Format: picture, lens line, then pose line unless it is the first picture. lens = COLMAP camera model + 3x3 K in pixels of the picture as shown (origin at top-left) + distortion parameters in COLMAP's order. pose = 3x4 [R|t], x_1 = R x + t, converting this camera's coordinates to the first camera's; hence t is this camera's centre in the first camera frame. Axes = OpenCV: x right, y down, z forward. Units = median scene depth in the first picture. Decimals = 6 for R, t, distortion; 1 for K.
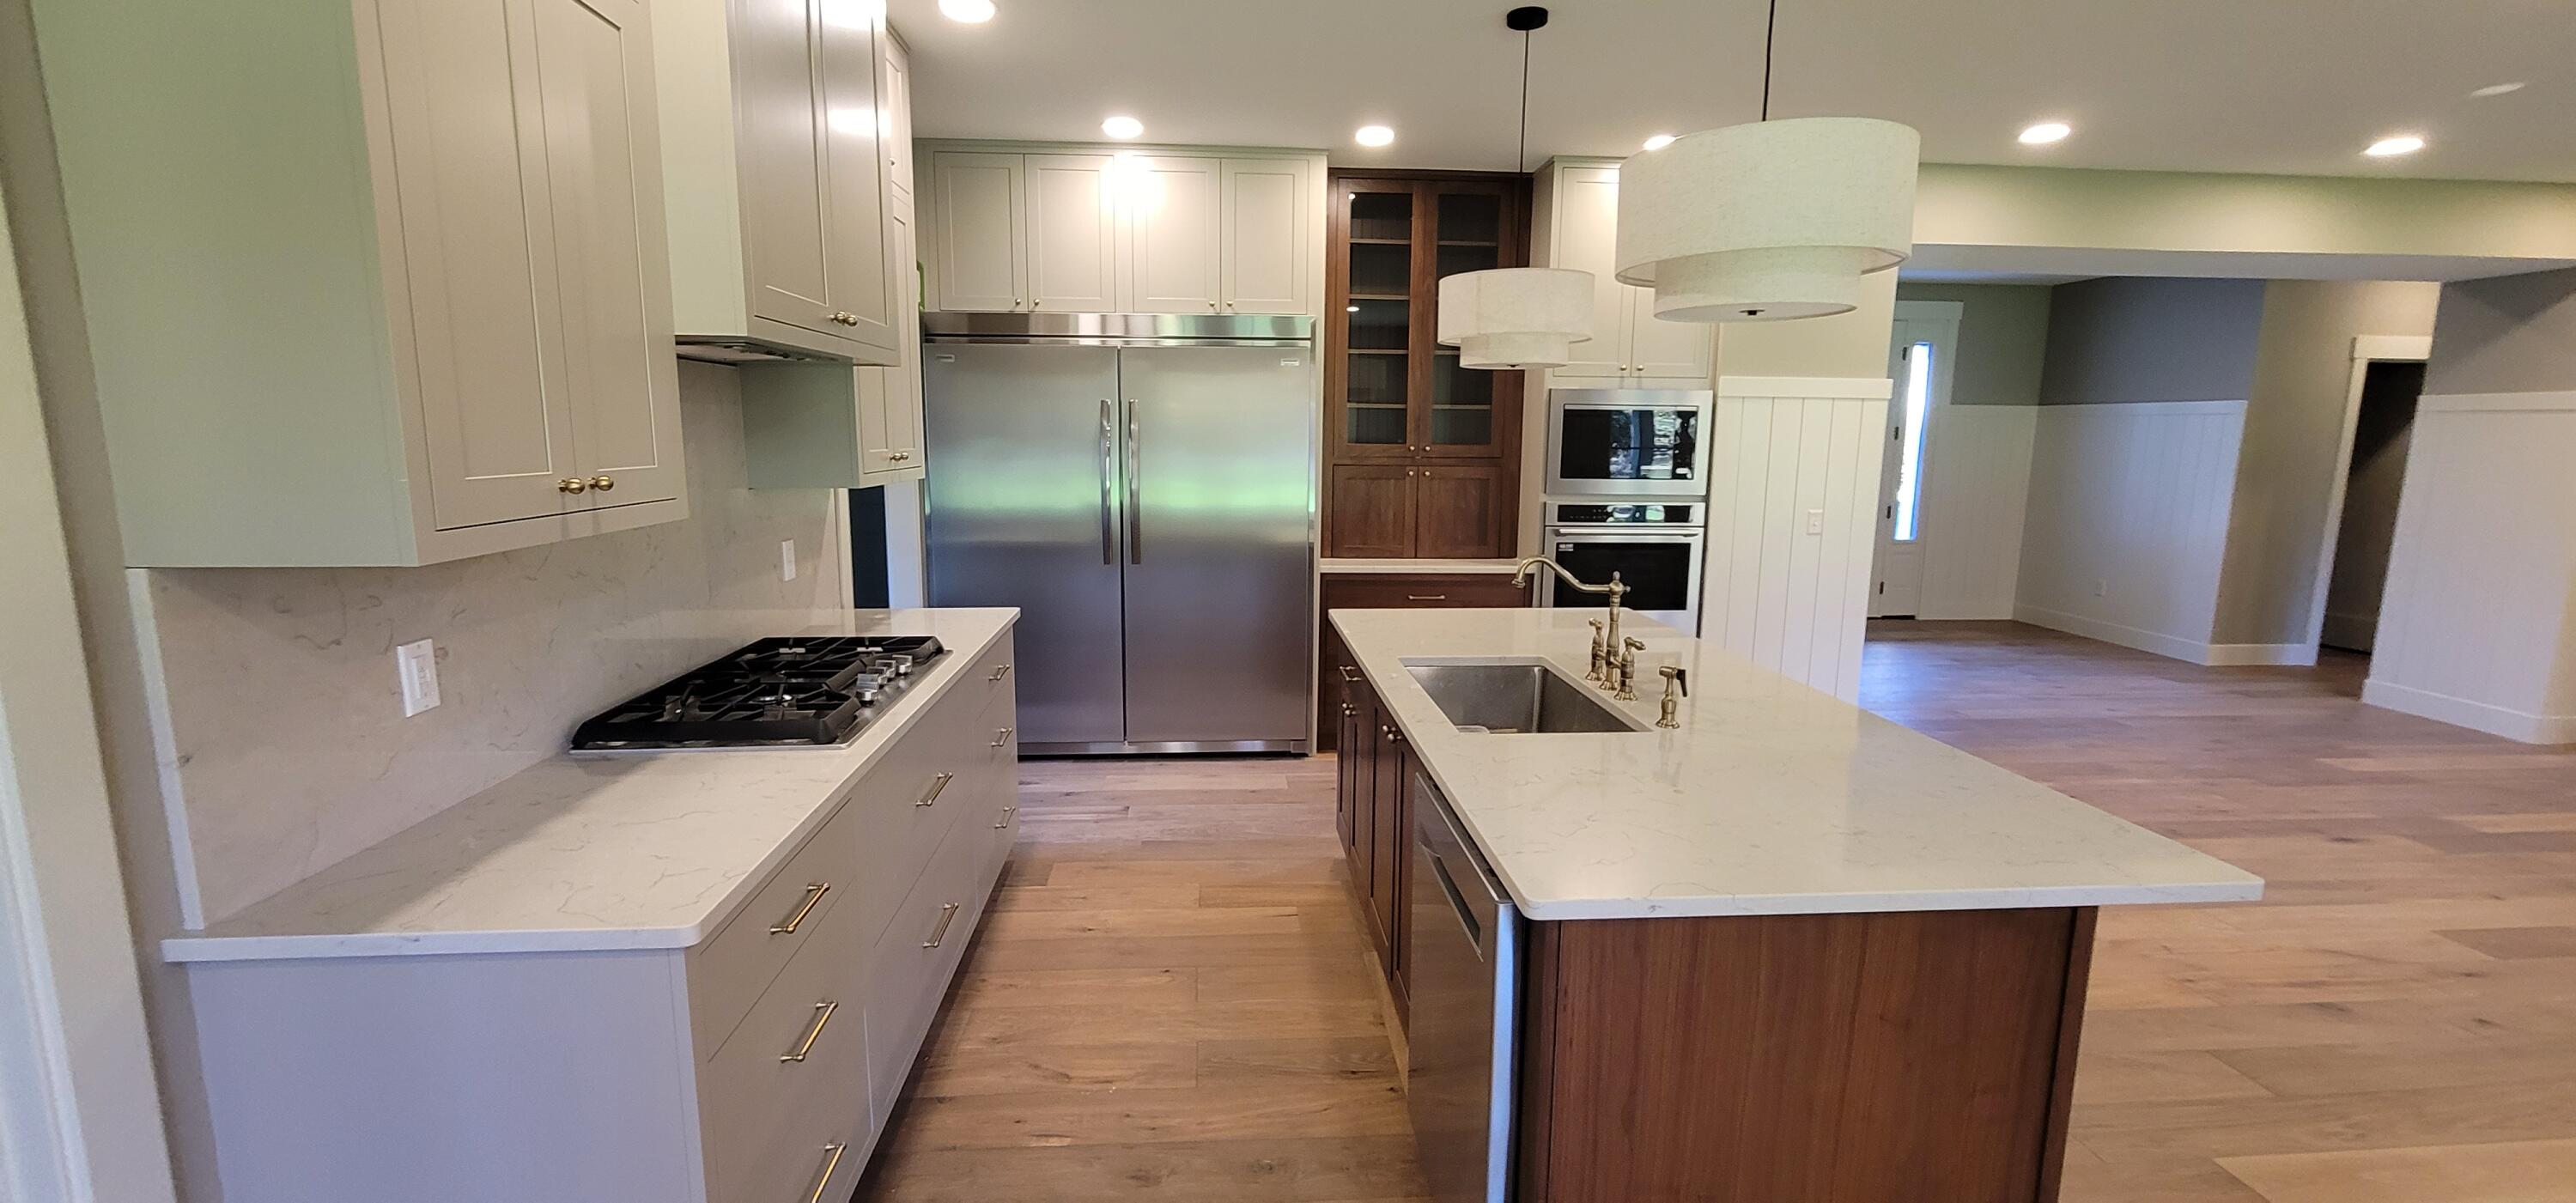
lens RADIAL K [[1053.8, 0, 1277.4], [0, 1053.8, 594.3], [0, 0, 1]] dist [-0.005407, 0.000347]
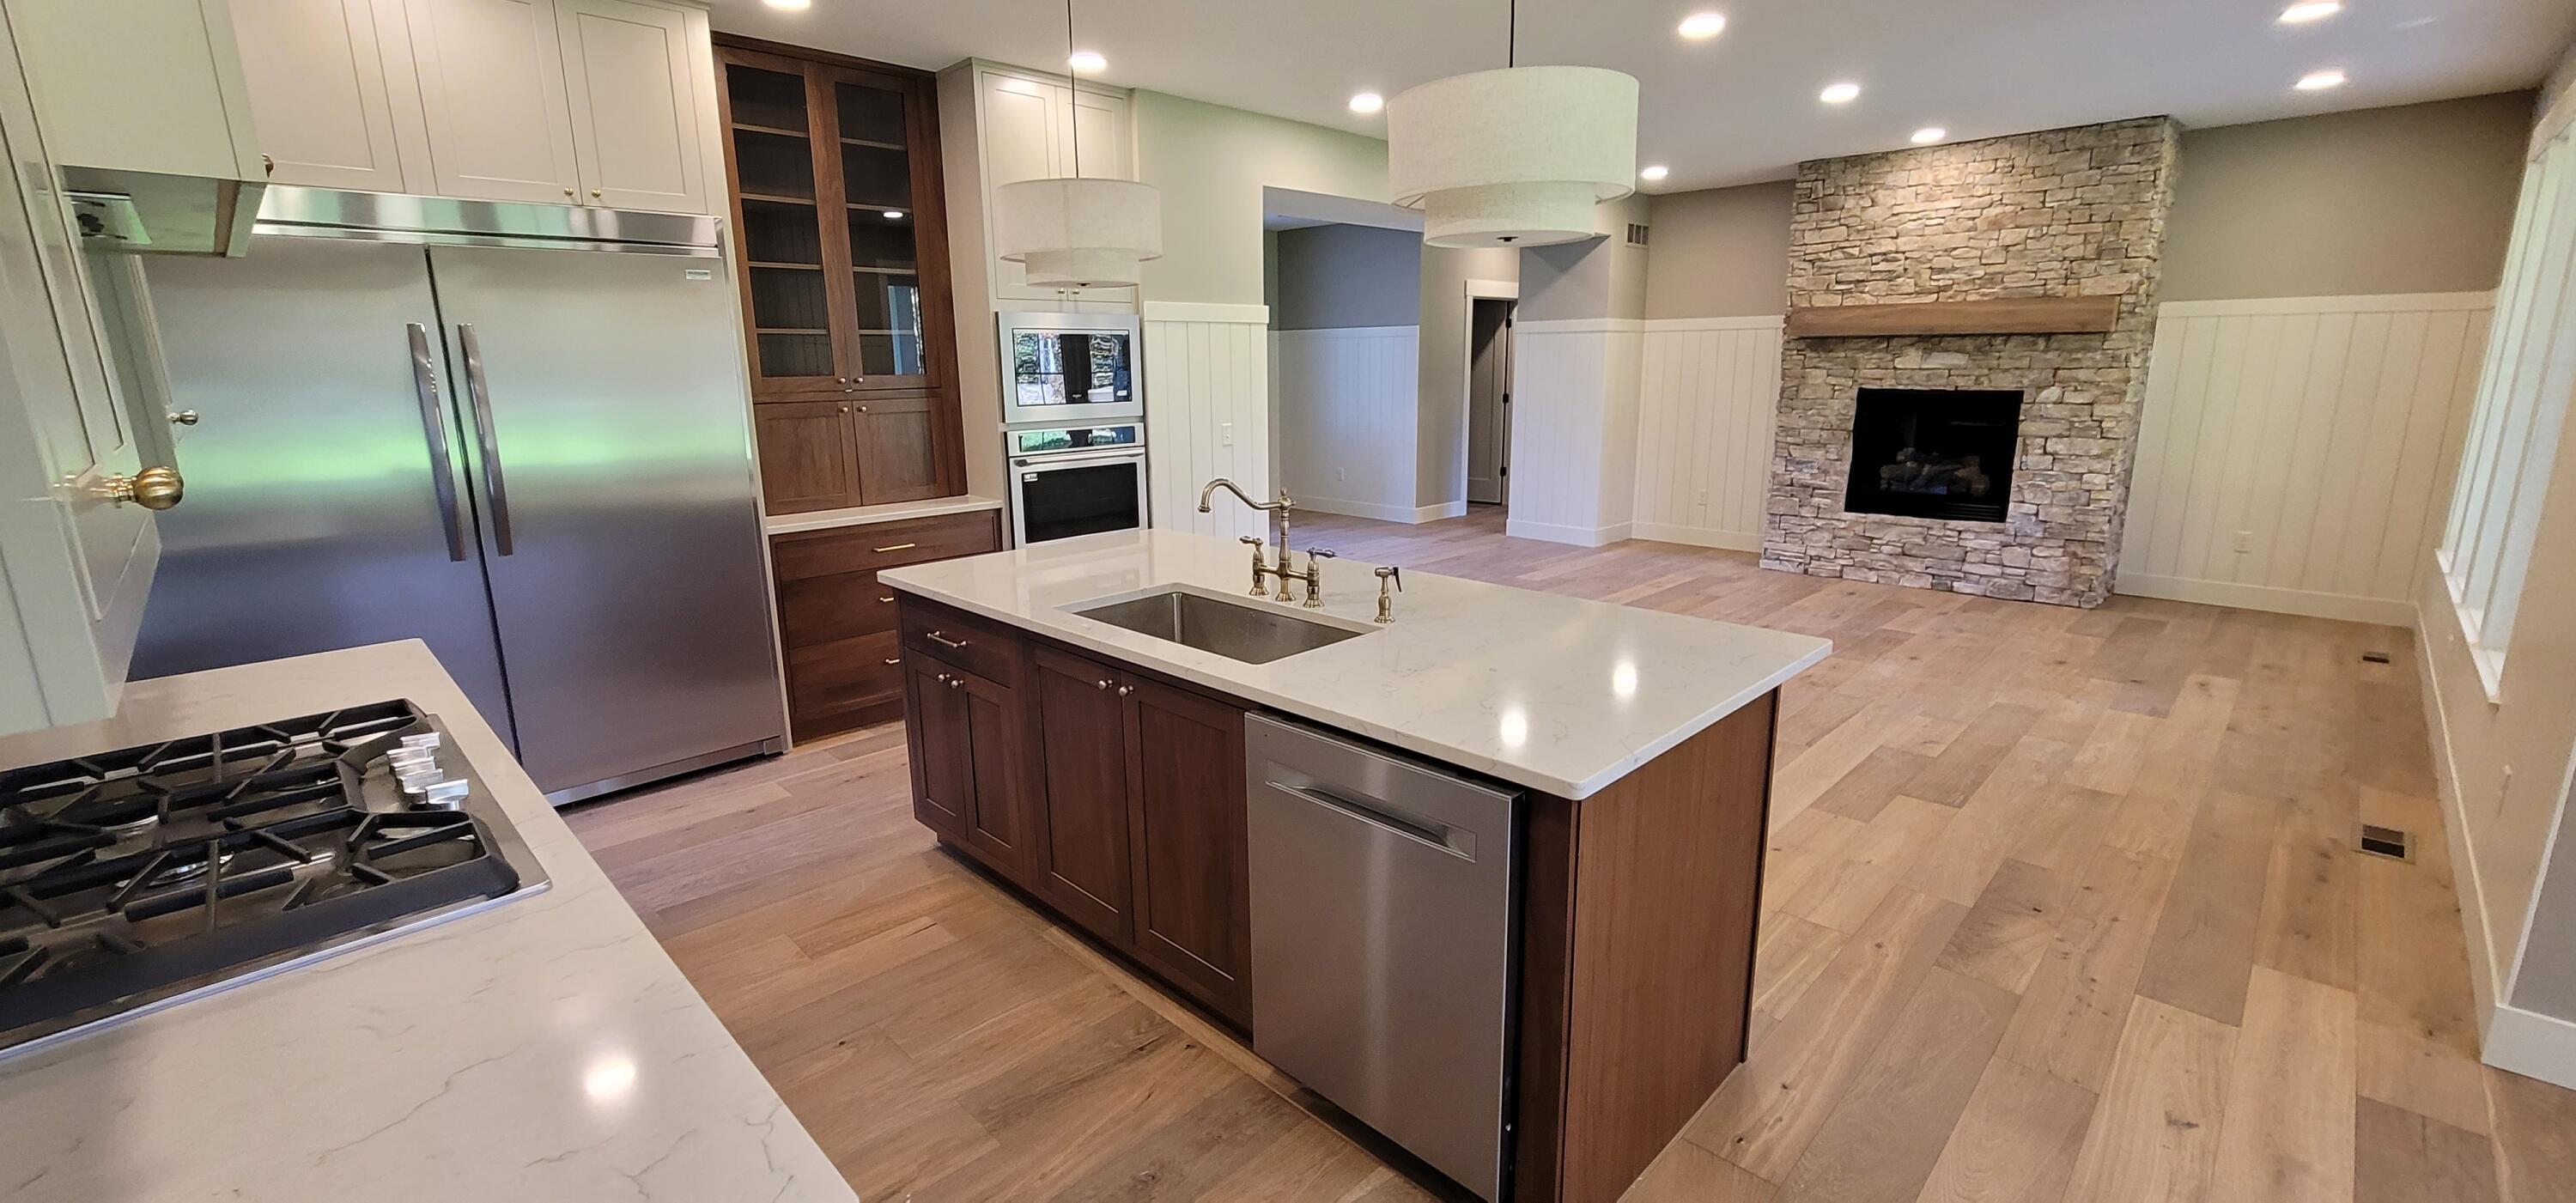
lens RADIAL K [[1053.8, 0, 1275.5], [0, 1053.8, 595.7], [0, 0, 1]] dist [-0.005407, 0.000347]
pose [[0.755596, -0.162141, 0.634654, -0.206798], [0.119841, 0.986745, 0.109415, -0.017744], [-0.643983, -0.006616, 0.765012, 0.118285]]
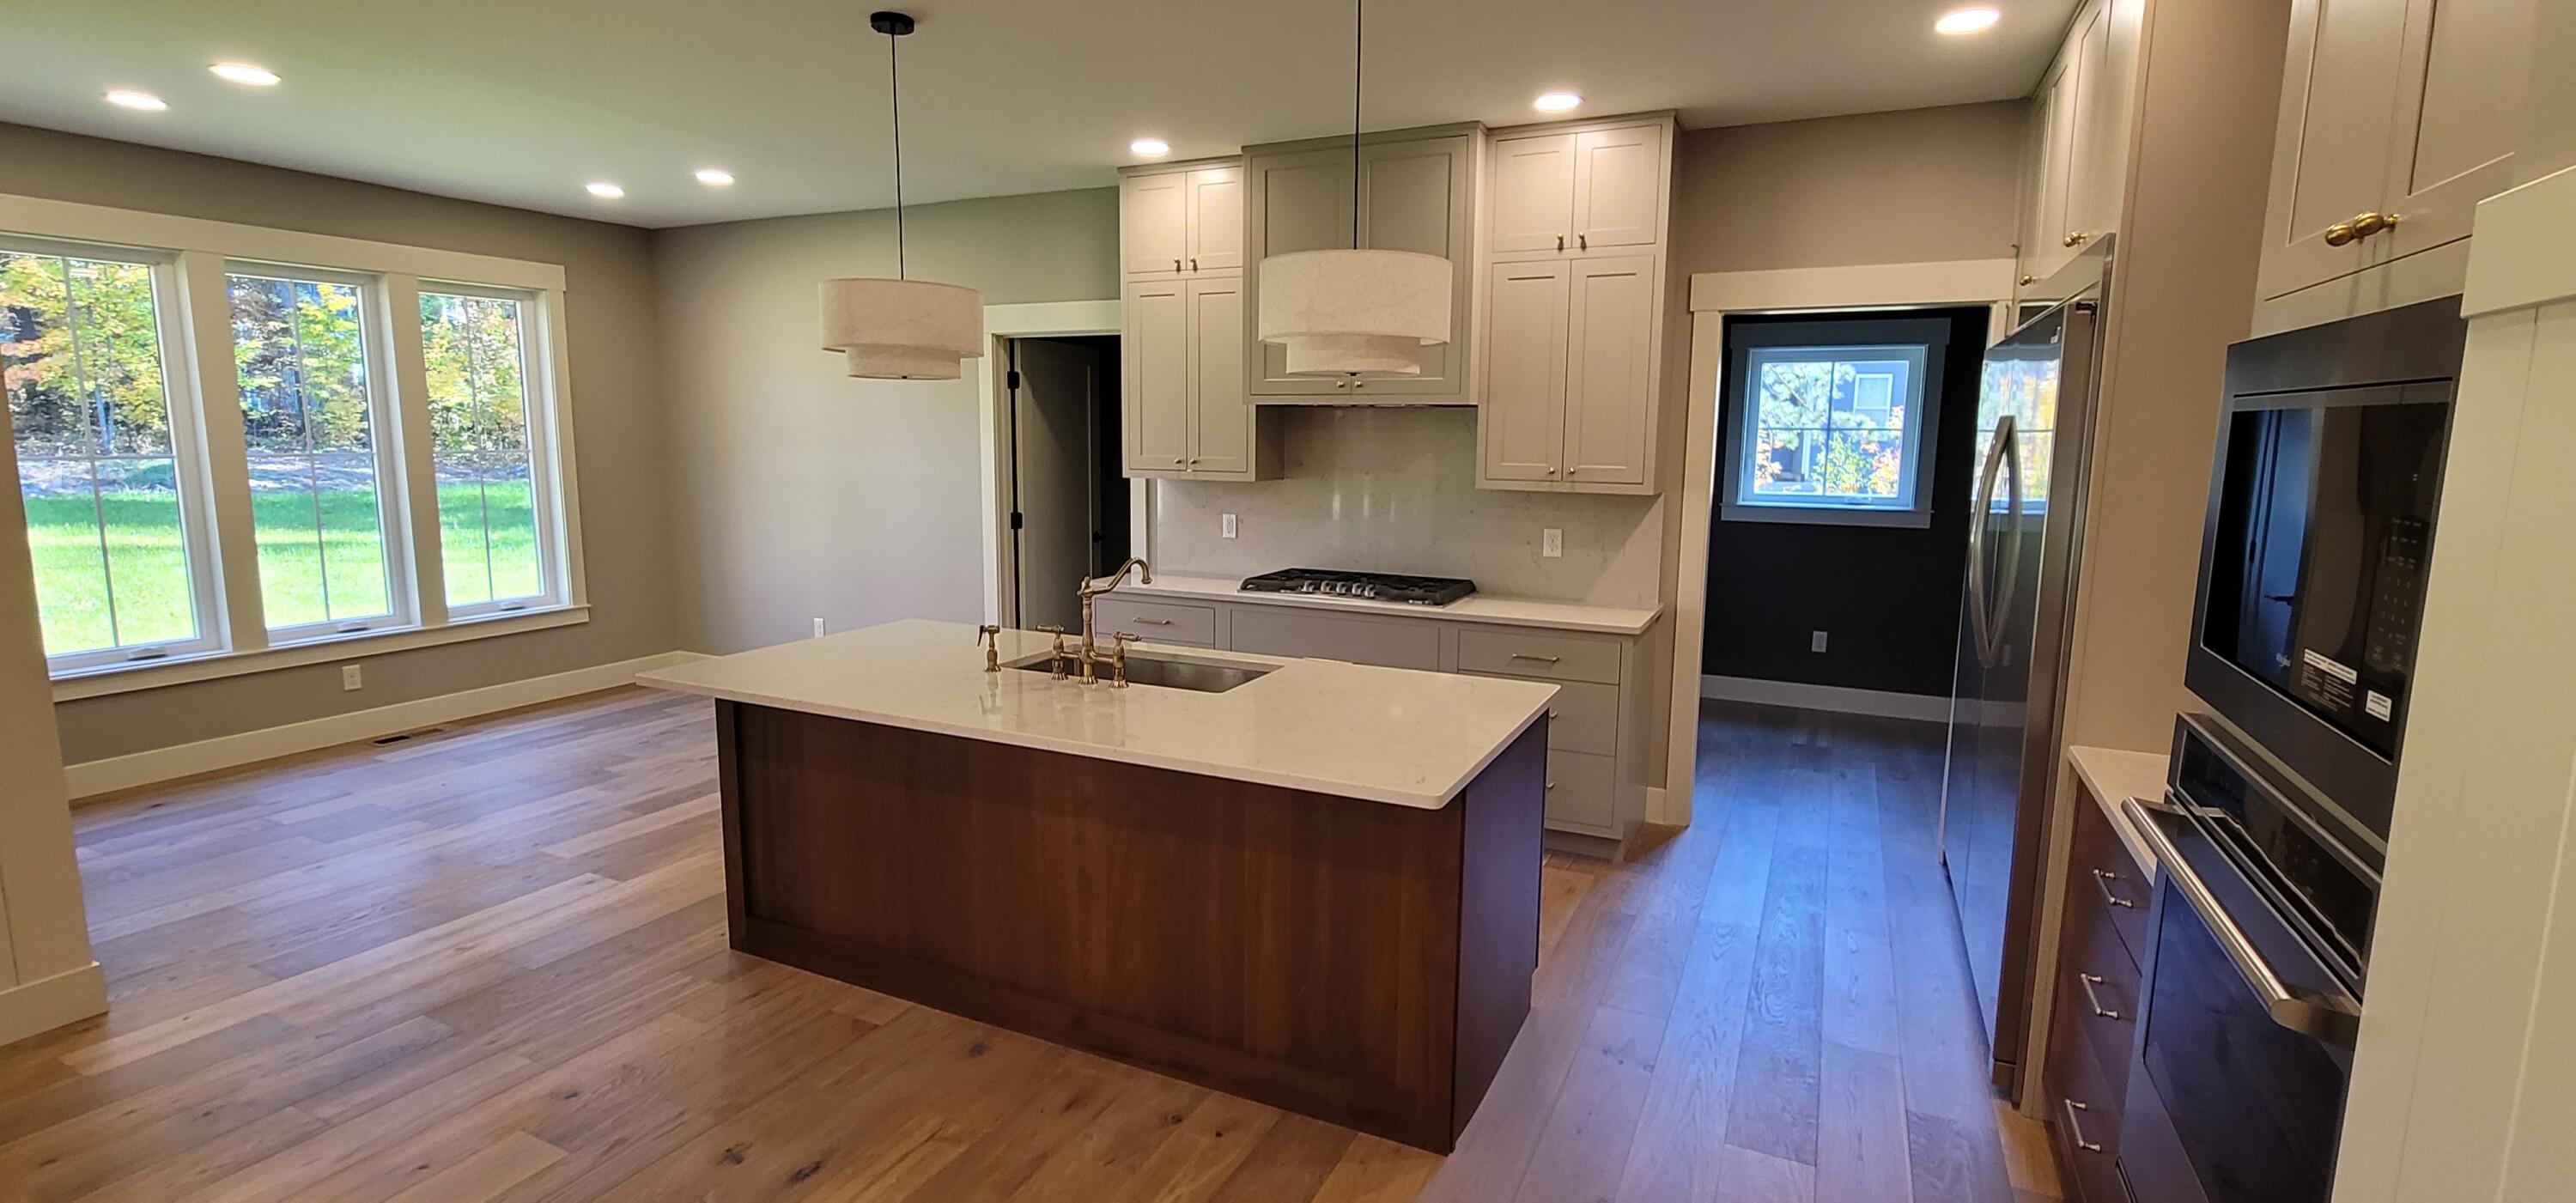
lens RADIAL K [[1160.7, 0, 1276.4], [0, 1160.7, 596.0], [0, 0, 1]] dist [-0.006623, 0.000114]
pose [[-0.496529, 0.114945, -0.860376, 0.728548], [-0.146502, 0.965877, 0.213586, -0.166846], [0.855568, 0.232098, -0.462746, 0.992597]]
